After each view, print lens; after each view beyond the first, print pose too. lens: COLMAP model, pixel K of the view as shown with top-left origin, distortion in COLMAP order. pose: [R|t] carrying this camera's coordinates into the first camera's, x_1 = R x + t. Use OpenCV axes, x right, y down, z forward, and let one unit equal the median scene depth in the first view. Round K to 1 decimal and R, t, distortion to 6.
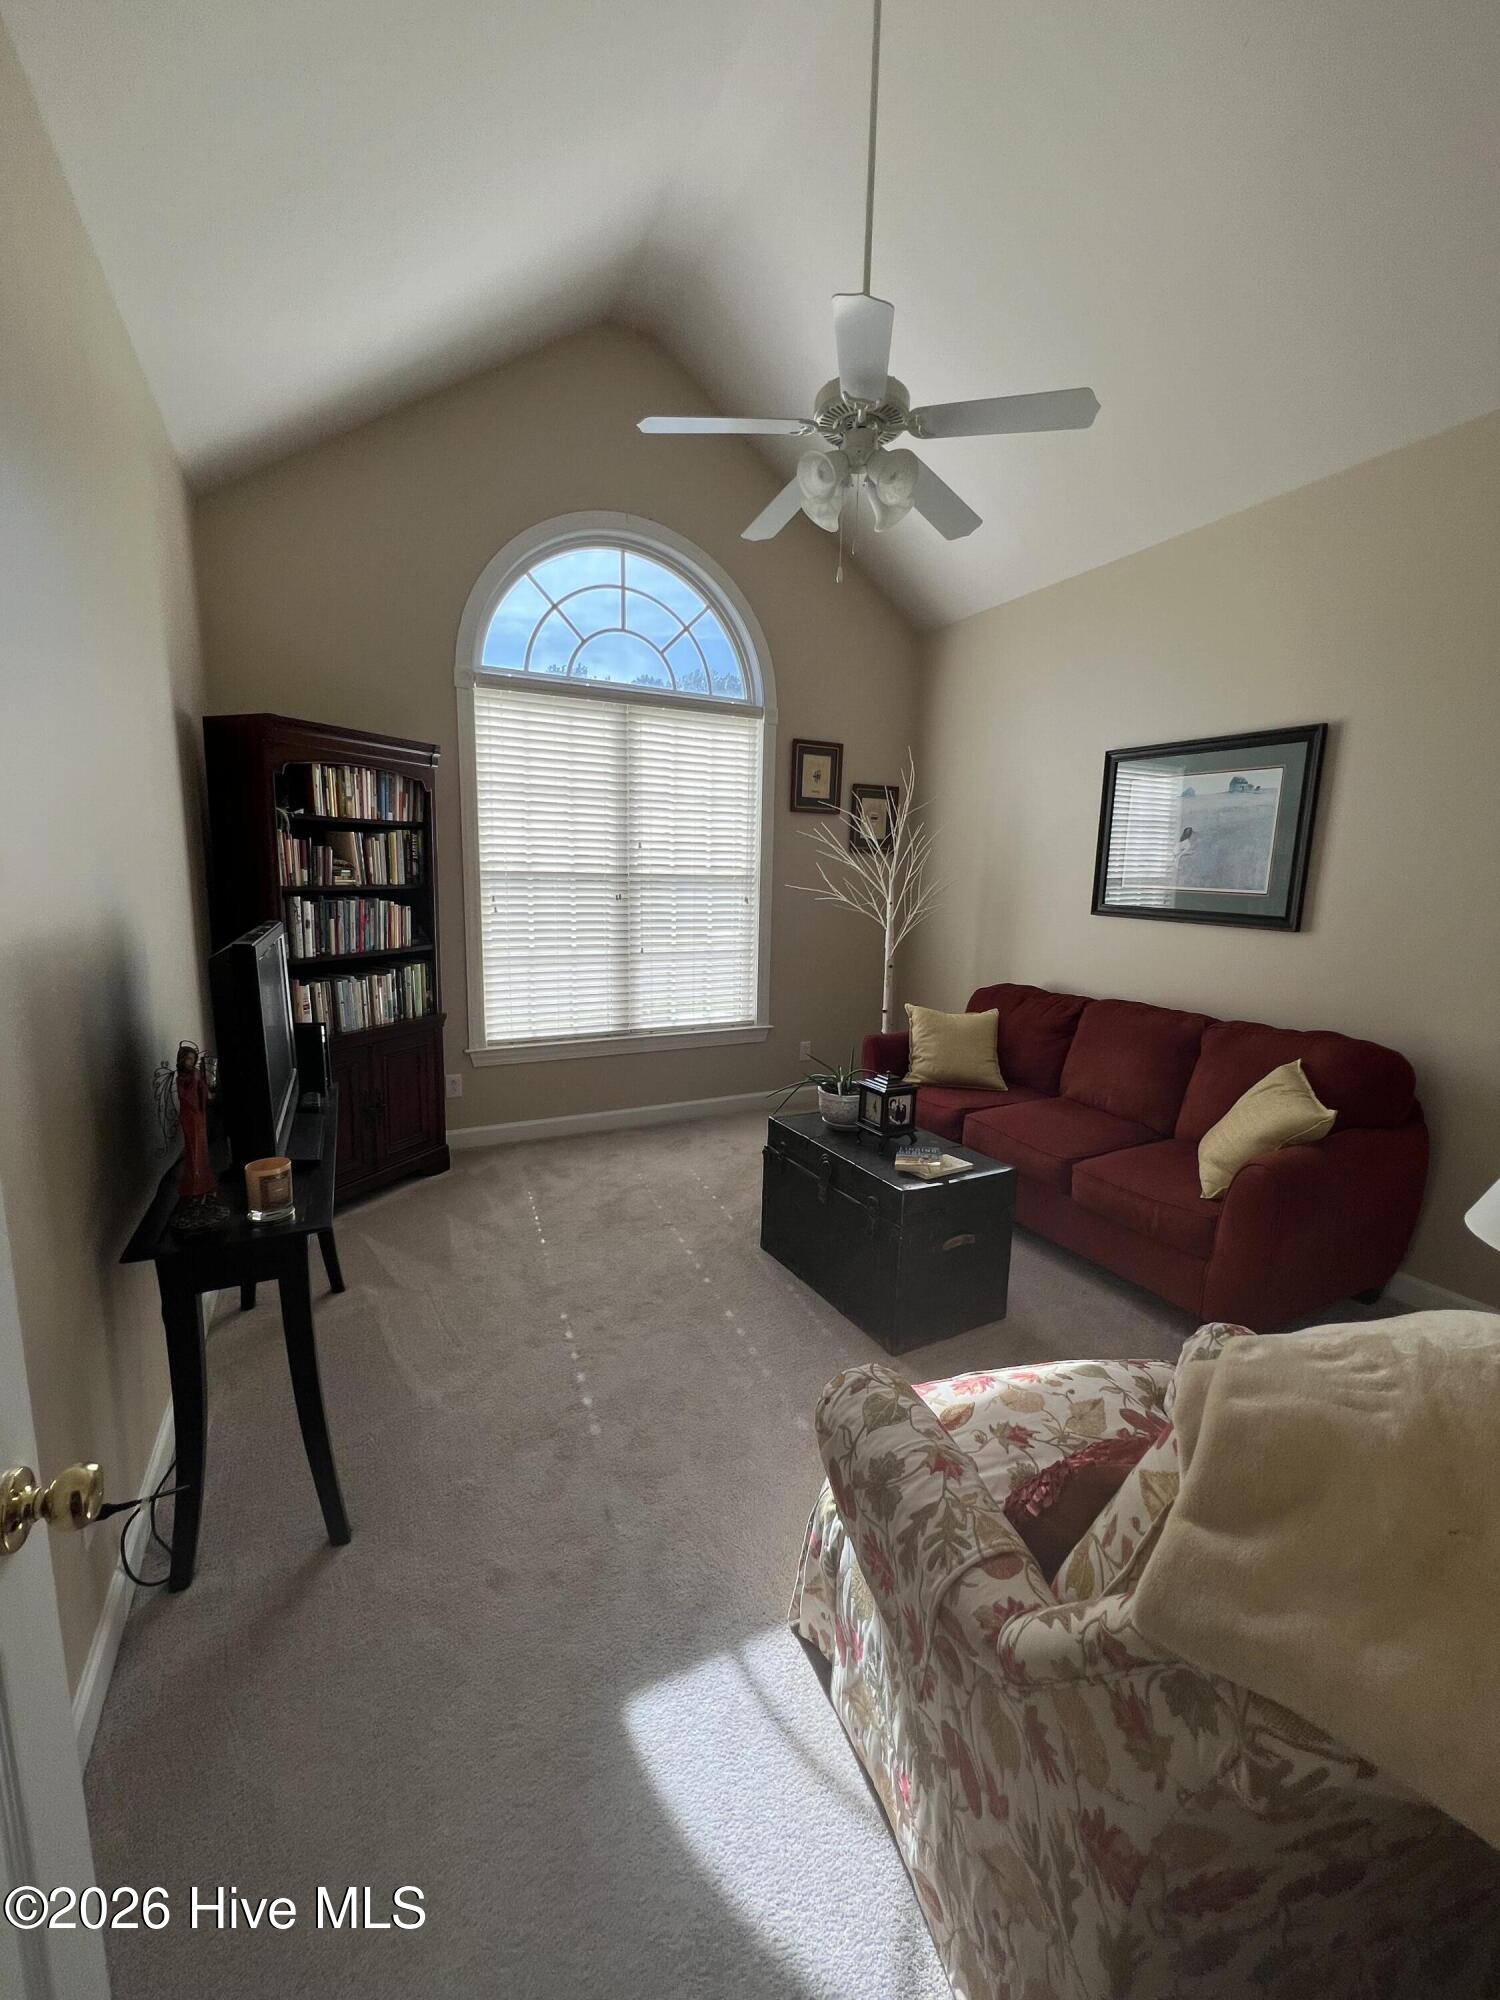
lens RADIAL K [[797.9, 0, 750.0], [0, 797.9, 1000.0], [0, 0, 1]] dist [-0.002125, 0.000616]
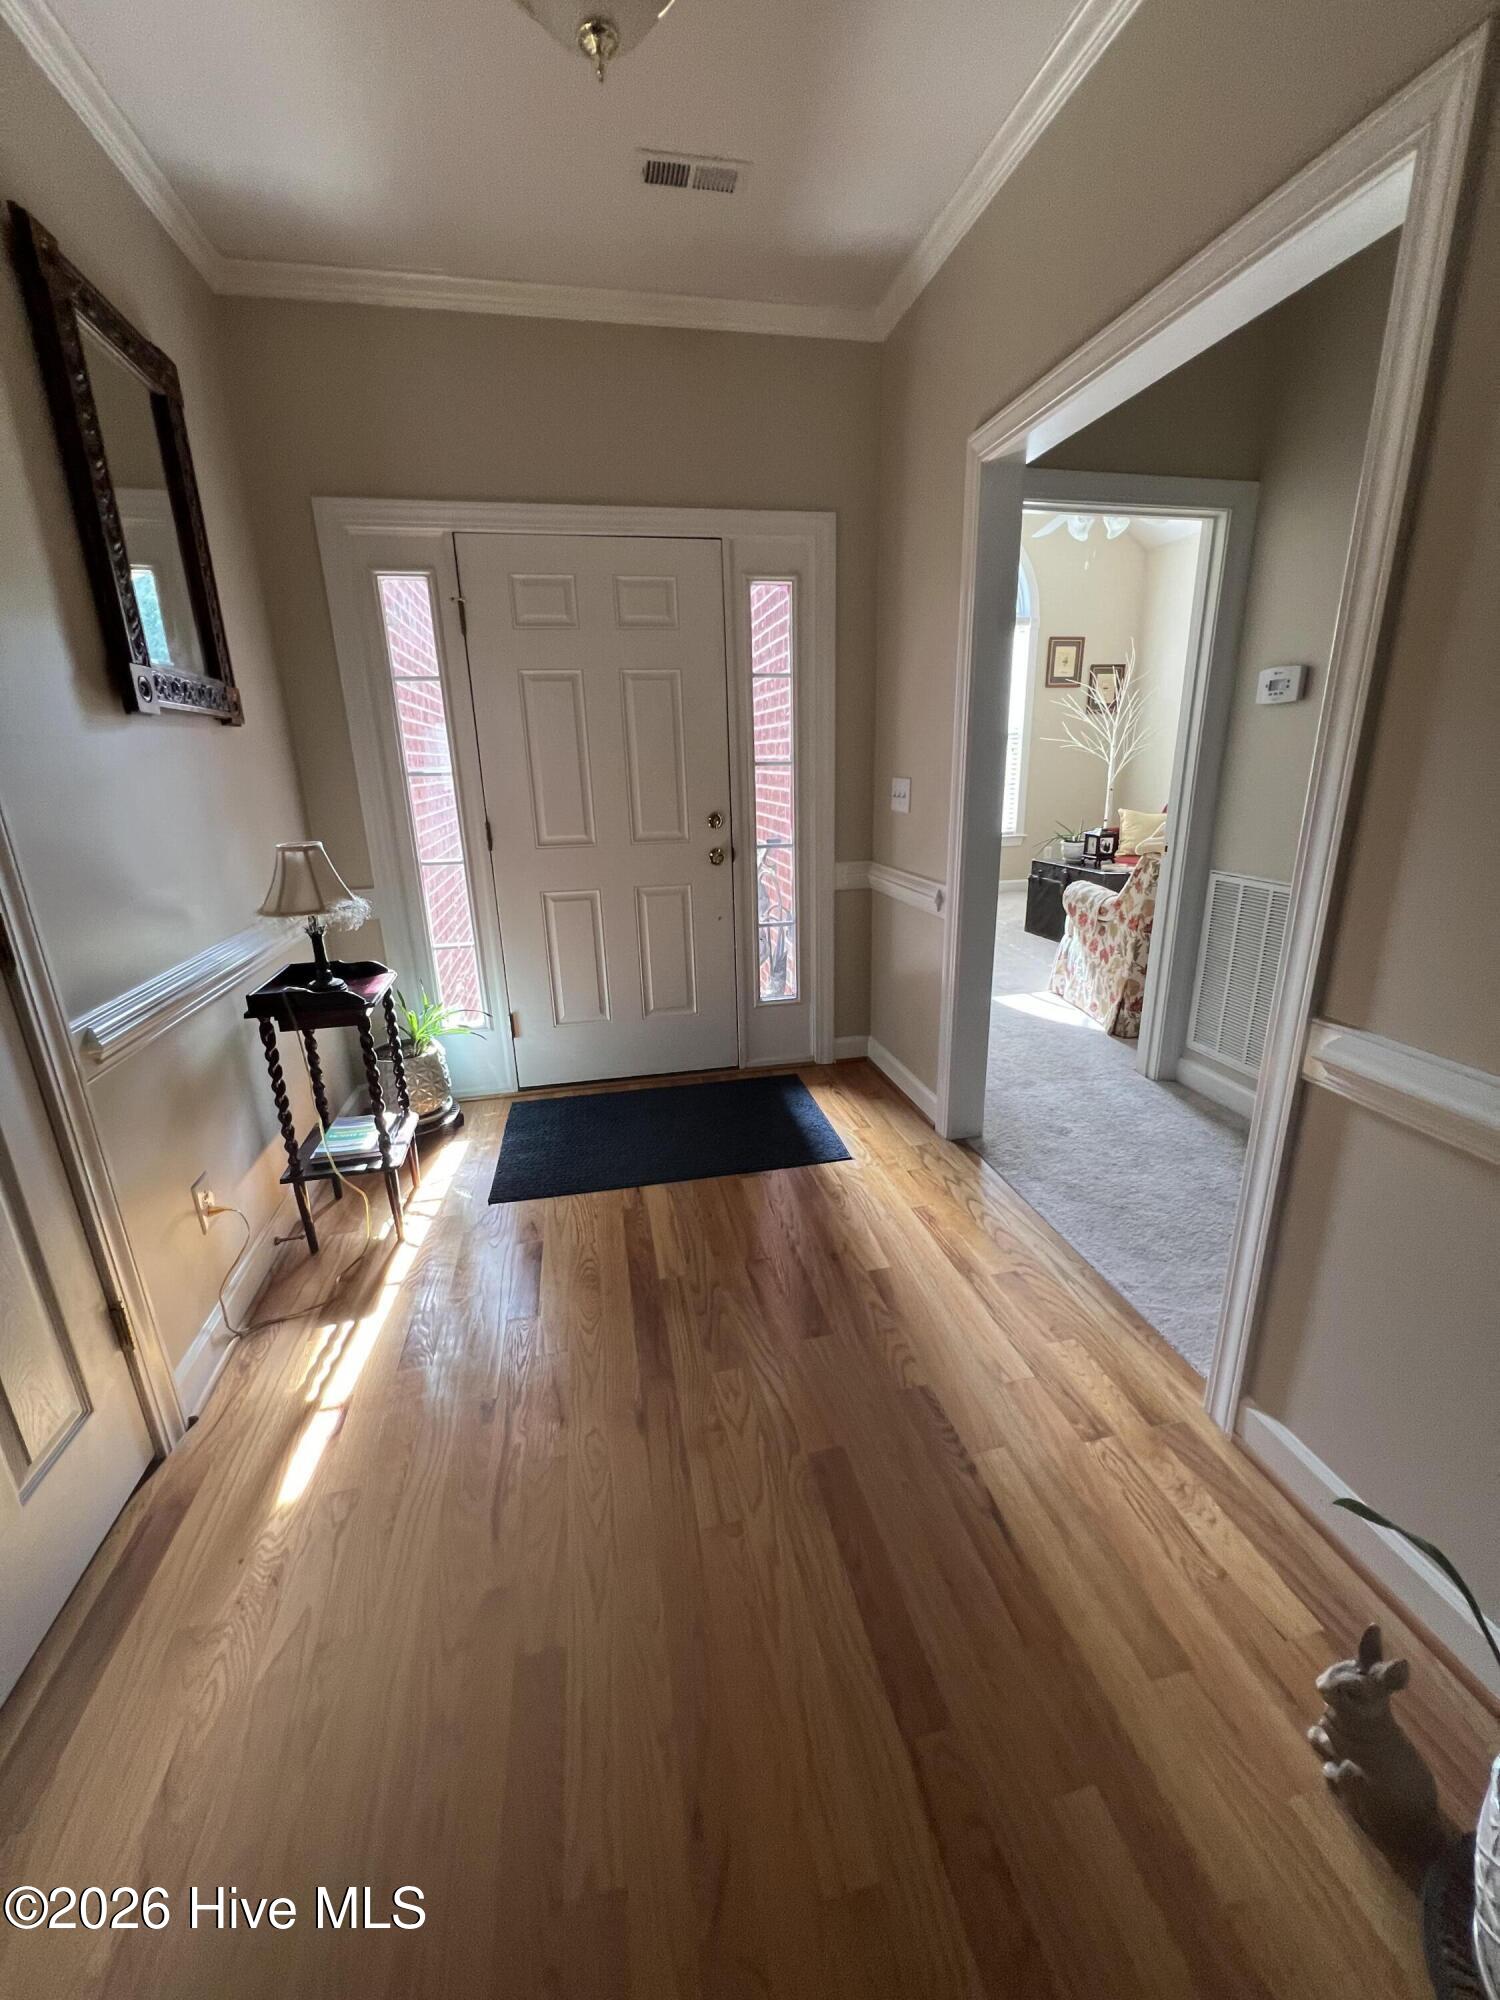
lens RADIAL K [[797.9, 0, 750.0], [0, 797.9, 1000.0], [0, 0, 1]] dist [-0.002125, 0.000616]
pose [[0.965429, 0.031406, -0.258768, -0.083161], [0.004557, 0.990530, 0.137219, 0.144873], [0.260627, -0.133654, 0.956143, -0.691970]]
